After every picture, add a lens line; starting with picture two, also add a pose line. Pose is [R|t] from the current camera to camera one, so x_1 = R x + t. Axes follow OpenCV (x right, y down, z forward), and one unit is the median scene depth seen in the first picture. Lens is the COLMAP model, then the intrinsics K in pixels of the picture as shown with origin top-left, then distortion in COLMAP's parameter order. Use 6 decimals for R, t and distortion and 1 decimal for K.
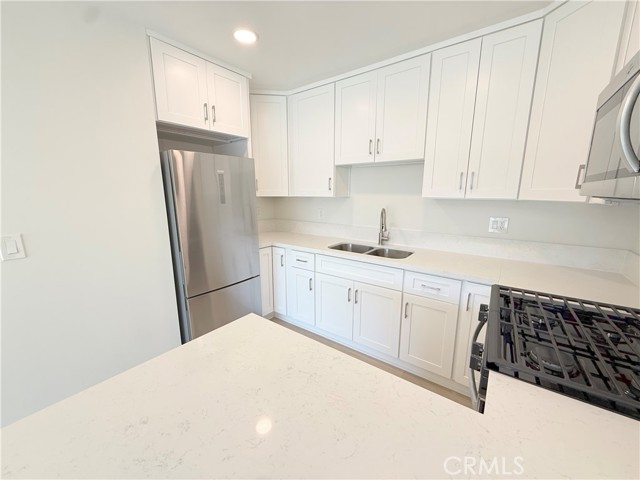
lens RADIAL K [[254.7, 0, 319.4], [0, 254.7, 241.1], [0, 0, 1]] dist [-0.002747, -0.000546]
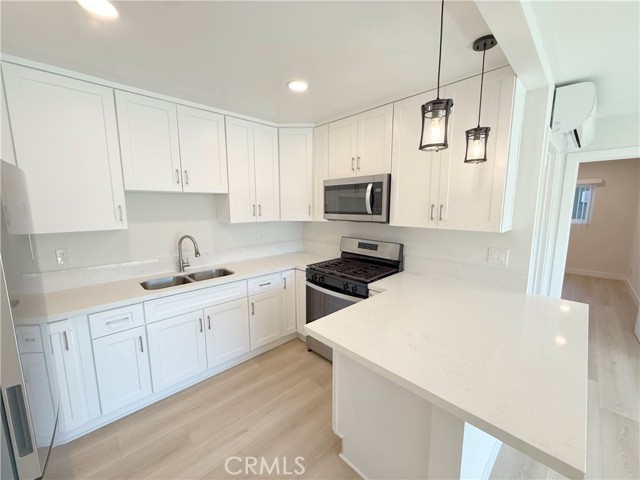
lens RADIAL K [[254.7, 0, 318.1], [0, 254.7, 242.3], [0, 0, 1]] dist [-0.002747, -0.000546]
pose [[0.149047, -0.143427, 0.978373, -0.665815], [0.191239, 0.974926, 0.113788, -0.115627], [-0.970161, 0.170143, 0.172739, 0.308515]]
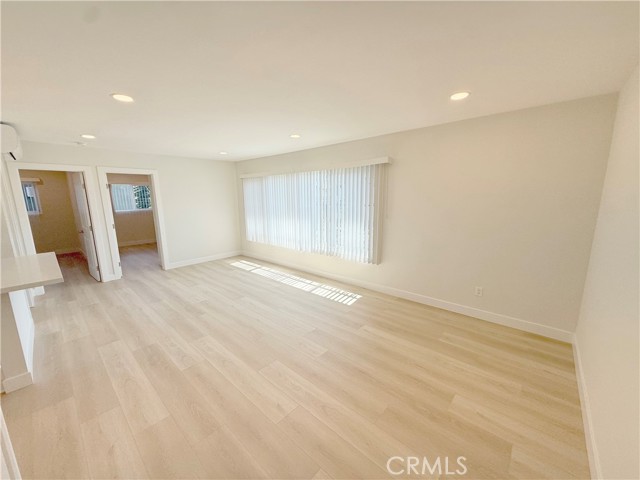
lens RADIAL K [[254.7, 0, 319.9], [0, 254.7, 242.0], [0, 0, 1]] dist [-0.002747, -0.000546]
pose [[-0.997141, -0.008683, 0.075057, -1.385315], [0.019162, 0.931840, 0.362362, -0.224903], [-0.073088, 0.362765, -0.929010, 0.846136]]
